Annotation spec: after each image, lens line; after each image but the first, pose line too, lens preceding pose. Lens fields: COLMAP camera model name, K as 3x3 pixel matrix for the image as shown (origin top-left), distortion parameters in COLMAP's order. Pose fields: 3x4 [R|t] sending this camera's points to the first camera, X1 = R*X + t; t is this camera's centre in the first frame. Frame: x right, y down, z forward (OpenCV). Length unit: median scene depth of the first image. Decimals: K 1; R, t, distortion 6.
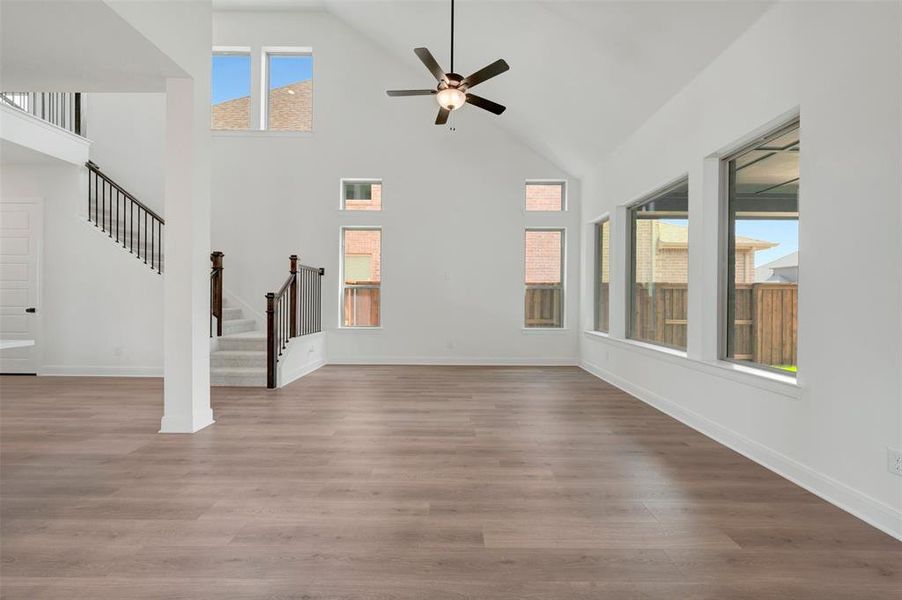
lens RADIAL K [[359.0, 0, 452.3], [0, 359.0, 296.7], [0, 0, 1]] dist [0.000088, 0.000428]
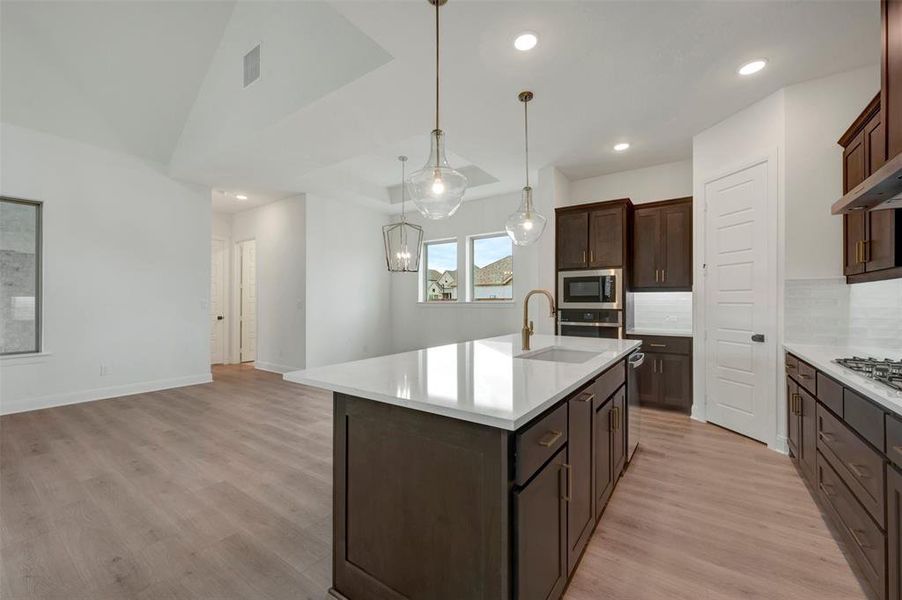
lens RADIAL K [[359.0, 0, 447.8], [0, 359.0, 298.6], [0, 0, 1]] dist [0.000088, 0.000428]
pose [[-0.819083, -0.001584, 0.573673, -0.749884], [-0.006237, 0.999962, -0.006144, -0.016532], [-0.573641, -0.008611, -0.819062, 0.565766]]
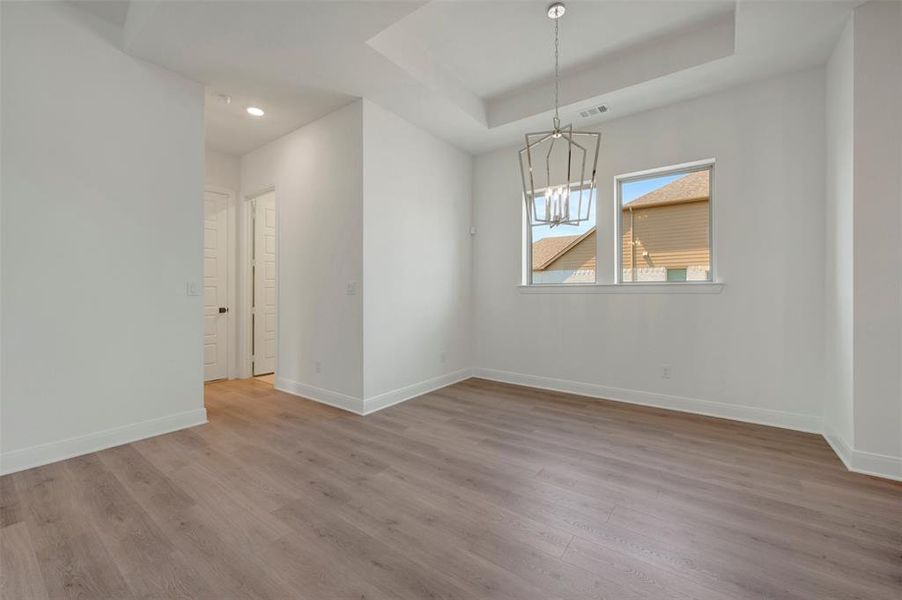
lens RADIAL K [[359.0, 0, 449.9], [0, 359.0, 287.2], [0, 0, 1]] dist [0.000088, 0.000428]
pose [[-0.810124, 0.002023, 0.586256, -0.276603], [-0.002908, 0.999968, -0.007469, 0.000115], [-0.586252, -0.007755, -0.810092, 0.351353]]
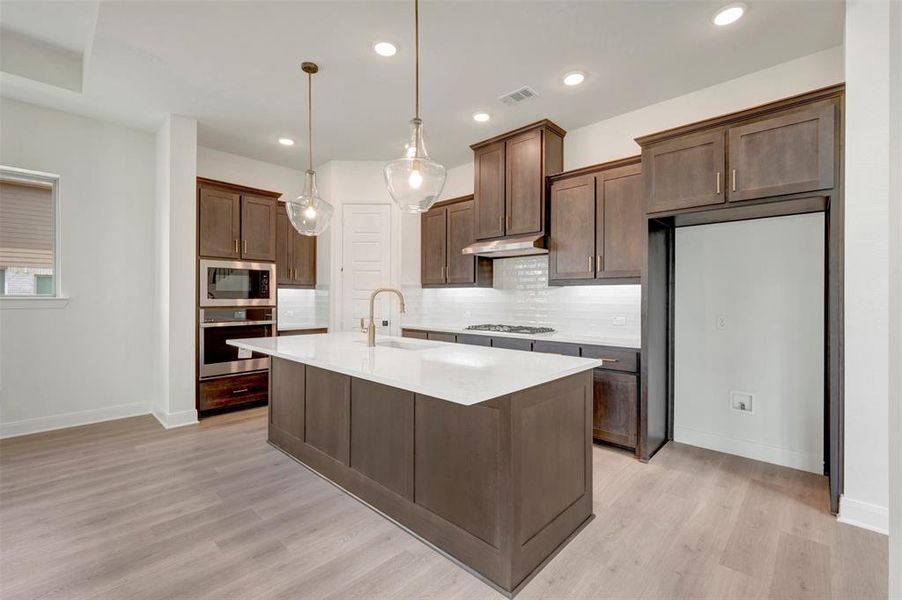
lens RADIAL K [[388.6, 0, 453.4], [0, 388.6, 299.3], [0, 0, 1]] dist [0.000264, -0.000801]
pose [[-0.681387, -0.005050, -0.731906, -0.256464], [-0.007270, 0.999974, -0.000131, -0.016527], [0.731887, 0.005232, -0.681406, 0.554700]]
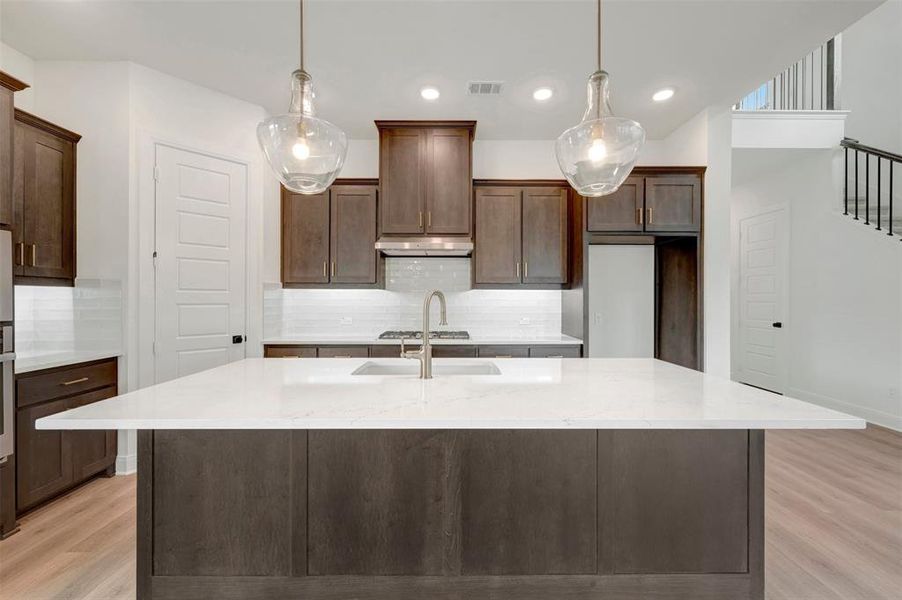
lens RADIAL K [[359.0, 0, 453.3], [0, 359.0, 298.8], [0, 0, 1]] dist [0.000088, 0.000428]
pose [[0.011634, -0.005927, -0.999915, -0.240953], [-0.002795, 0.999978, -0.005960, -0.021390], [0.999928, 0.002864, 0.011617, 0.141226]]
